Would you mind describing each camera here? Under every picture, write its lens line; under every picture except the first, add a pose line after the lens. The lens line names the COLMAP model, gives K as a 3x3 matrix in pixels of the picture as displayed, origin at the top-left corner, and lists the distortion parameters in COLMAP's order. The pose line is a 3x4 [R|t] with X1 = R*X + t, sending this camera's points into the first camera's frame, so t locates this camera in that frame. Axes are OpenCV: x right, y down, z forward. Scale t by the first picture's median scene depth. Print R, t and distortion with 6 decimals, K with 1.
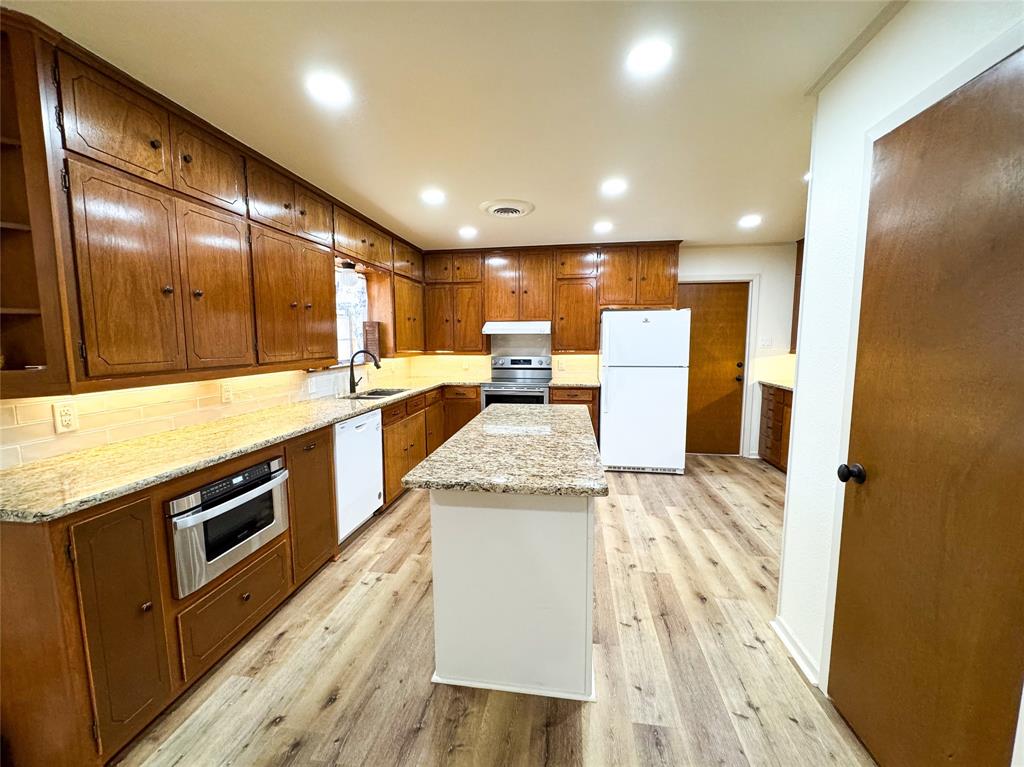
lens RADIAL K [[409.9, 0, 507.5], [0, 409.9, 383.8], [0, 0, 1]] dist [-0.002151, -0.000698]
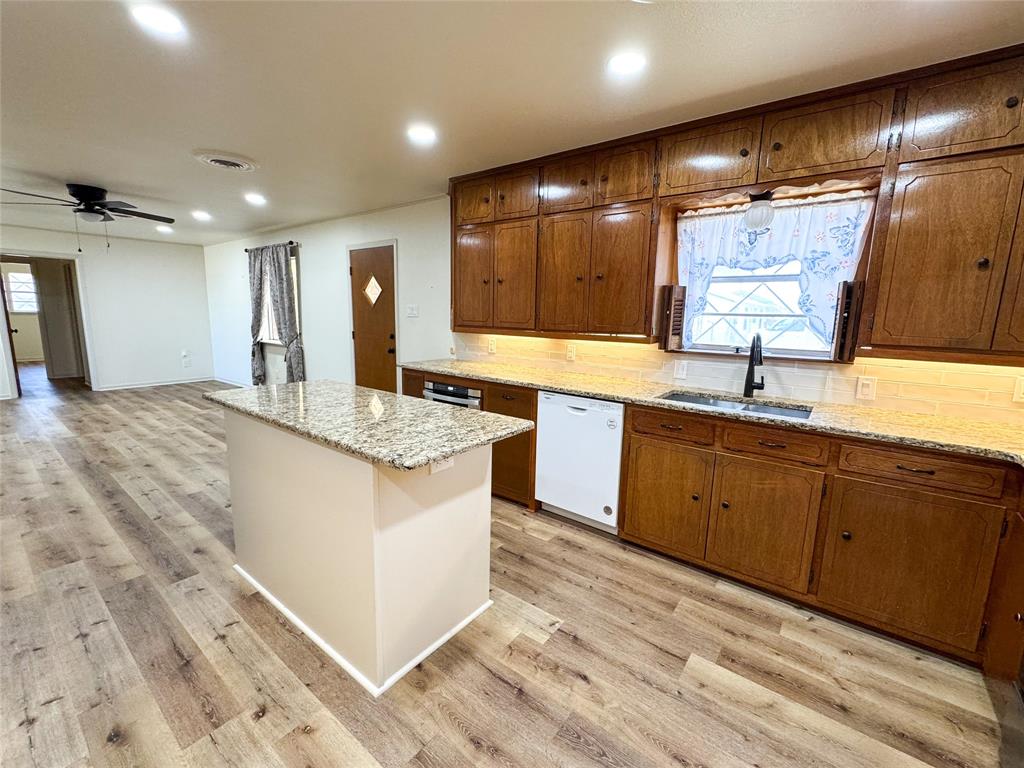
lens RADIAL K [[433.2, 0, 512.8], [0, 433.2, 384.2], [0, 0, 1]] dist [-0.004159, -0.000413]
pose [[-0.479793, 0.134892, -0.866950, 0.364524], [-0.116579, 0.969548, 0.215374, -0.094965], [0.869602, 0.204403, -0.449457, 0.909744]]
